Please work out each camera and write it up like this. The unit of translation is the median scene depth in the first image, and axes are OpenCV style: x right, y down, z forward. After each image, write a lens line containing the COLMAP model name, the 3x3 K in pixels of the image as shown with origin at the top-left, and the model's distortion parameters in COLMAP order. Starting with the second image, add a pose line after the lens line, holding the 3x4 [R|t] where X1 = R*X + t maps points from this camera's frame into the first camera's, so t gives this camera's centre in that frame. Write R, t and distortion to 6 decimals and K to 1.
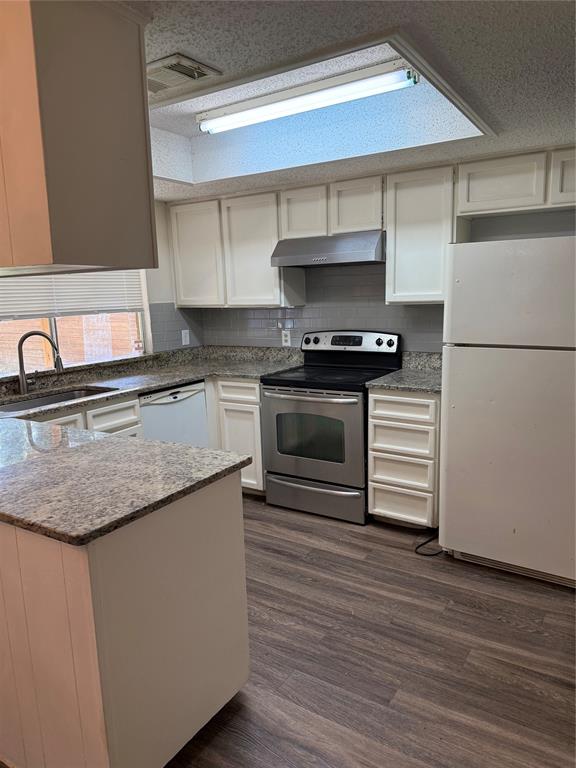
lens RADIAL K [[534.7, 0, 288.0], [0, 534.7, 385.4], [0, 0, 1]] dist [0.181528, -0.295835]
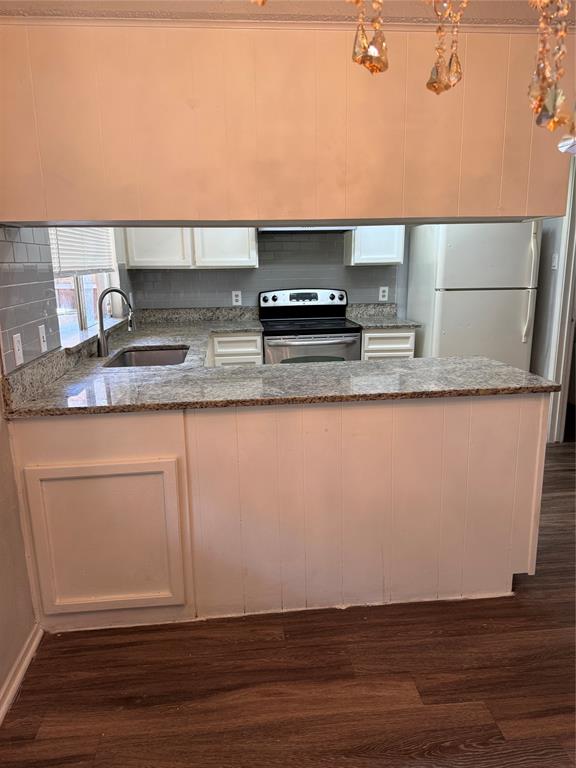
lens RADIAL K [[534.7, 0, 288.0], [0, 534.7, 385.4], [0, 0, 1]] dist [0.181528, -0.295835]
pose [[0.782420, -0.120632, 0.610956, -0.715000], [0.099496, 0.992672, 0.068581, 0.028600], [-0.614752, 0.007128, 0.788688, 0.072905]]
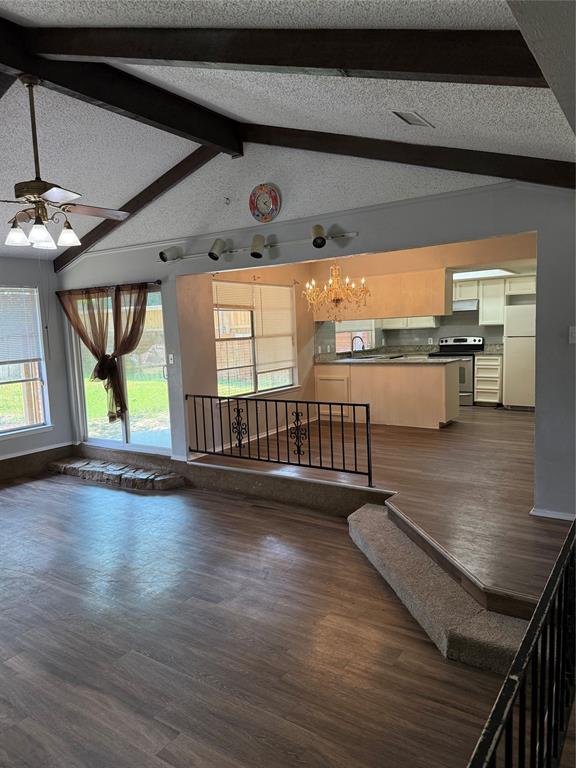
lens RADIAL K [[543.5, 0, 272.9], [0, 543.5, 386.1], [0, 0, 1]] dist [0.077701, -0.001304]
pose [[0.998459, -0.002724, -0.055428, -0.657987], [-0.000992, 0.997759, -0.066900, 0.318995], [0.055486, 0.066852, 0.996219, -1.682063]]
